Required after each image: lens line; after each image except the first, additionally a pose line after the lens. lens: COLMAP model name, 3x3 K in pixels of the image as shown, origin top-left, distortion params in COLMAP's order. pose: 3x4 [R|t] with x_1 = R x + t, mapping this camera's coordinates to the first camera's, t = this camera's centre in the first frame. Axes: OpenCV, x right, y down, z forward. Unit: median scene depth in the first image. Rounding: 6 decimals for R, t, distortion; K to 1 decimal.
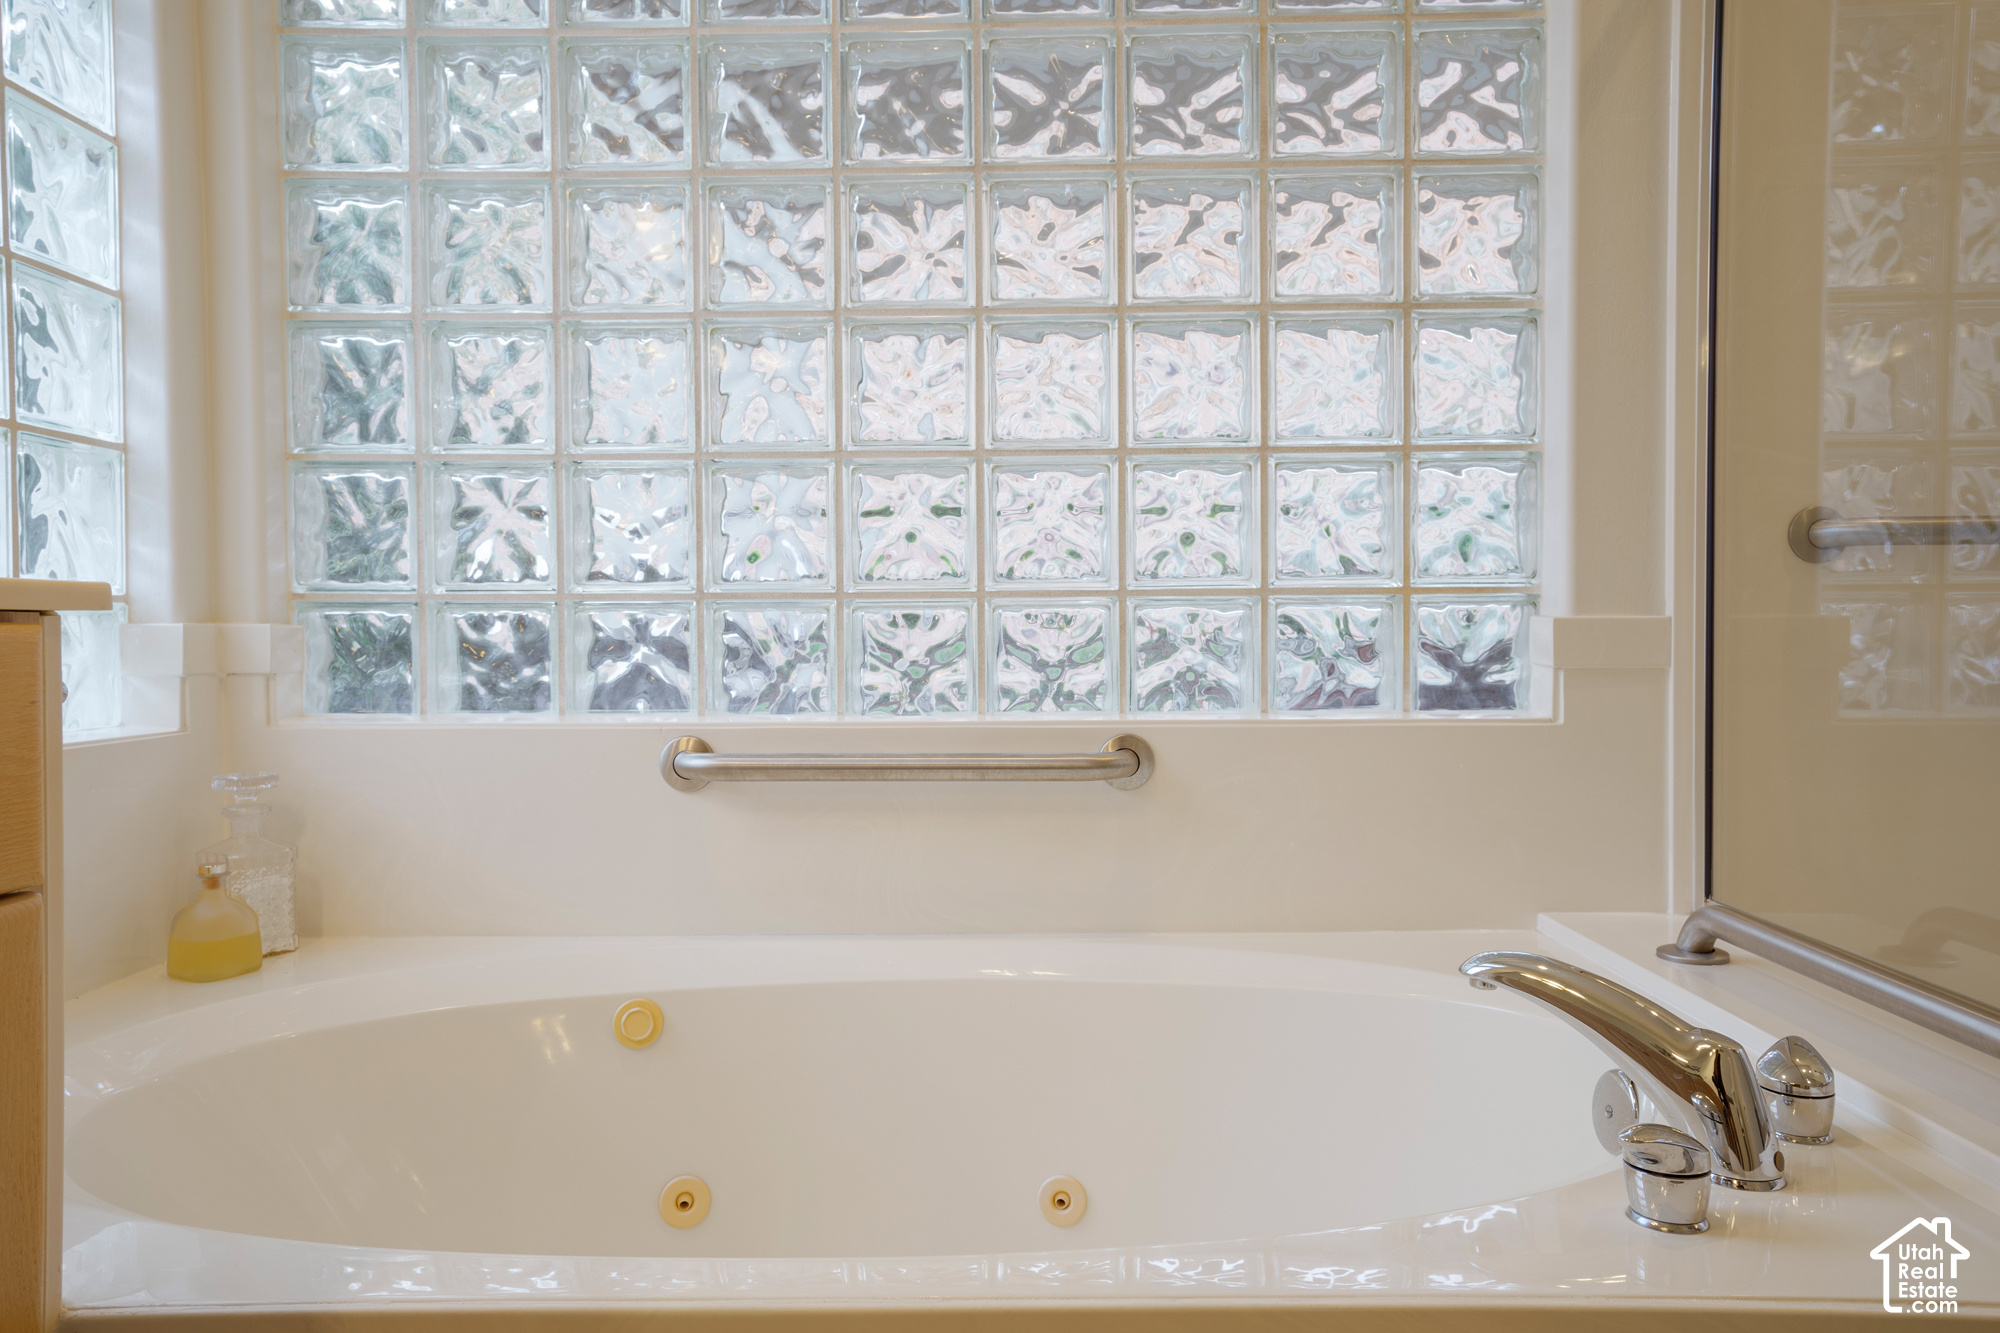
lens RADIAL K [[1411.9, 0, 966.4], [0, 1411.9, 664.7], [0, 0, 1]] dist [-0.000214, 0.080087]
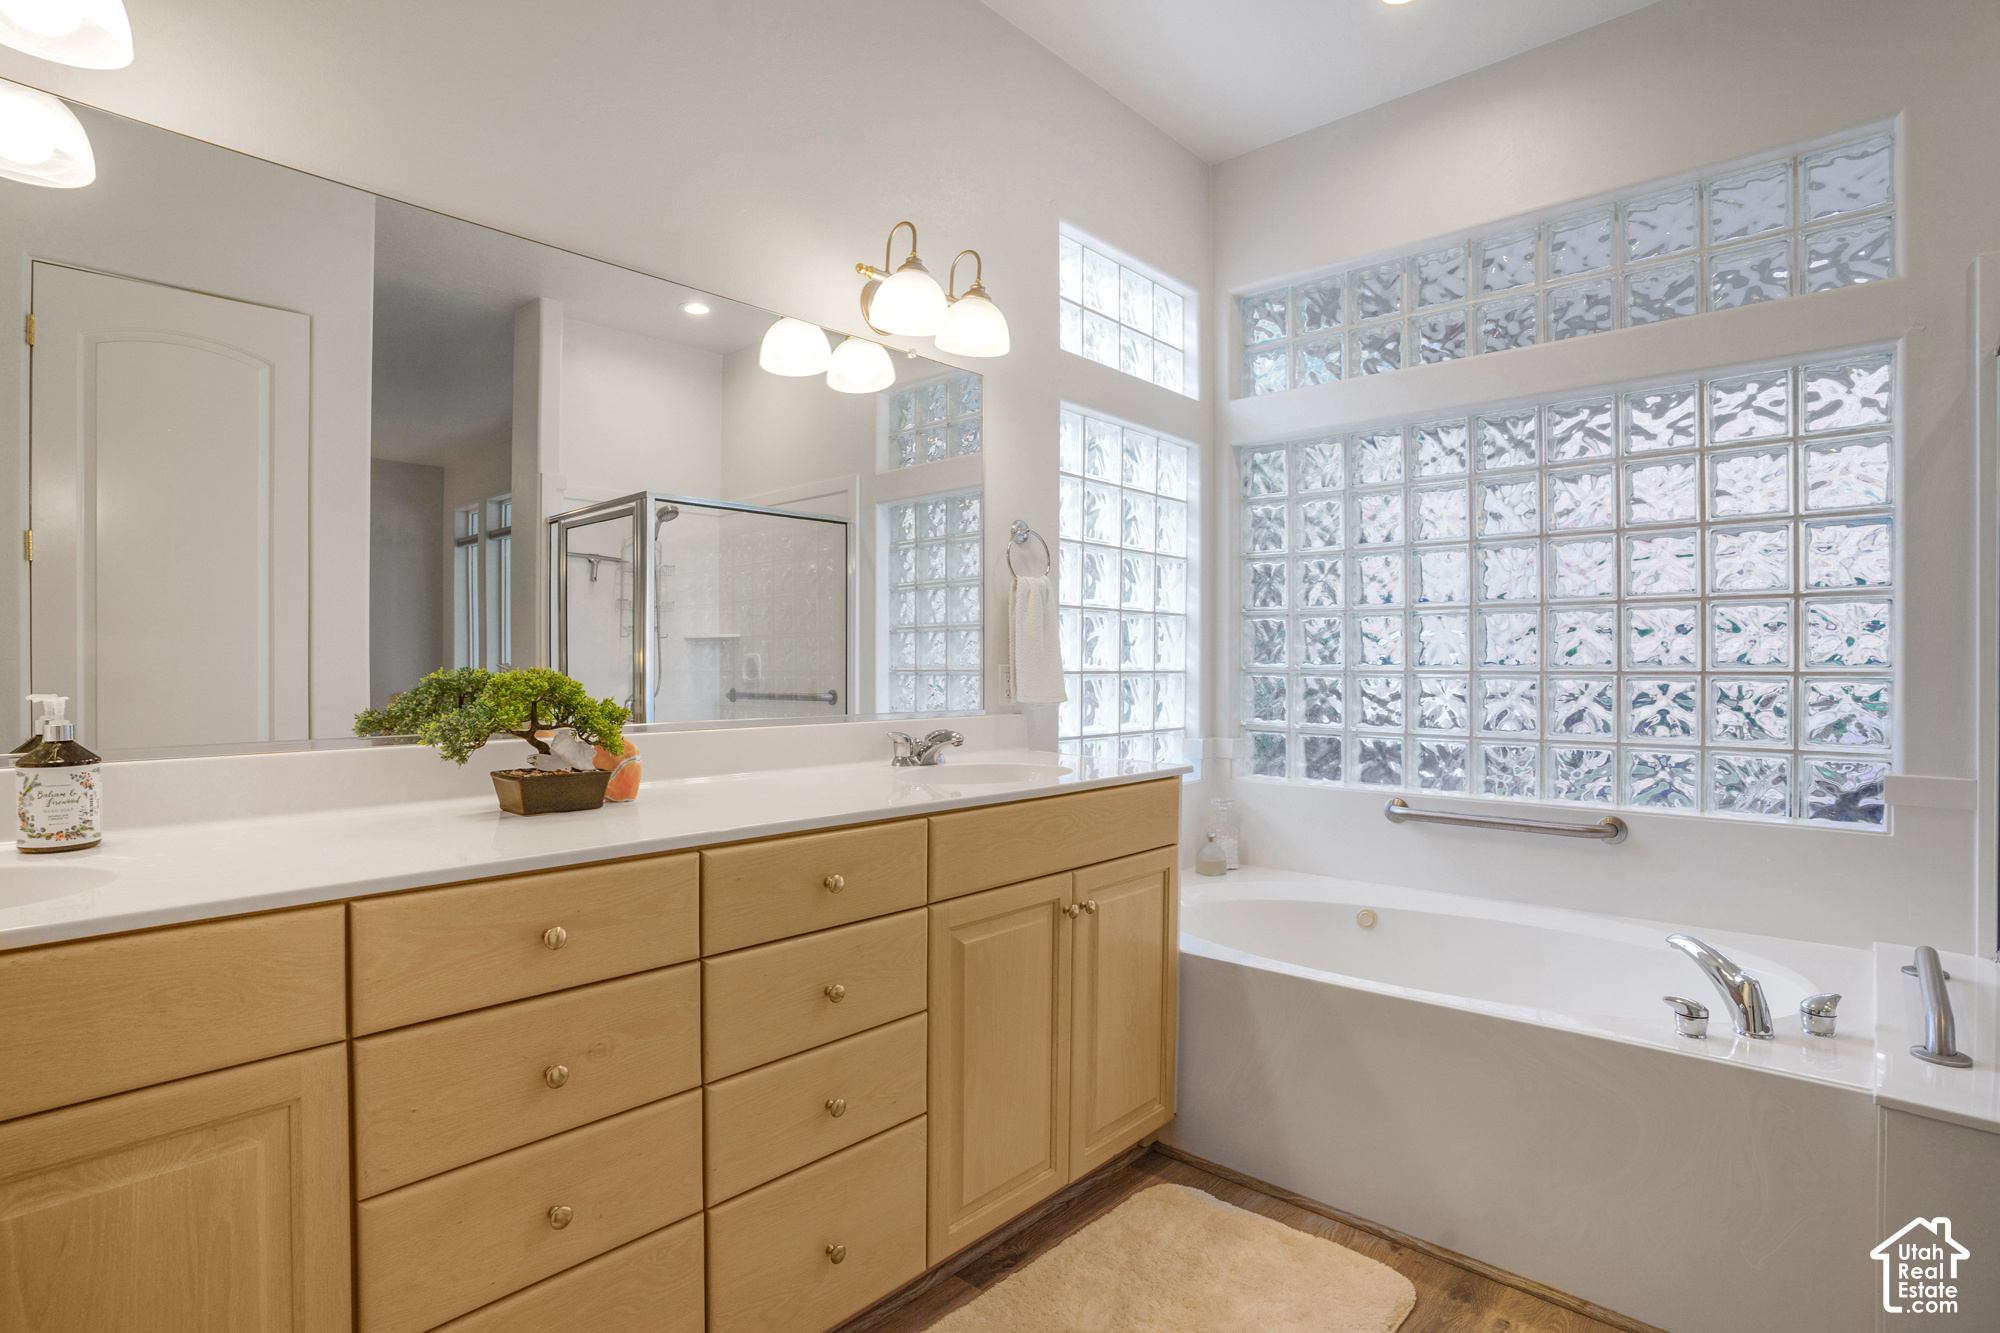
lens RADIAL K [[1053.3, 0, 1000.0], [0, 1053.3, 666.5], [0, 0, 1]] dist [-0.038318, 0.042239]
pose [[0.765368, 0.008712, -0.643533, 0.389561], [-0.017241, 0.999827, -0.006970, -0.135325], [0.643361, 0.016429, 0.765386, -0.690634]]
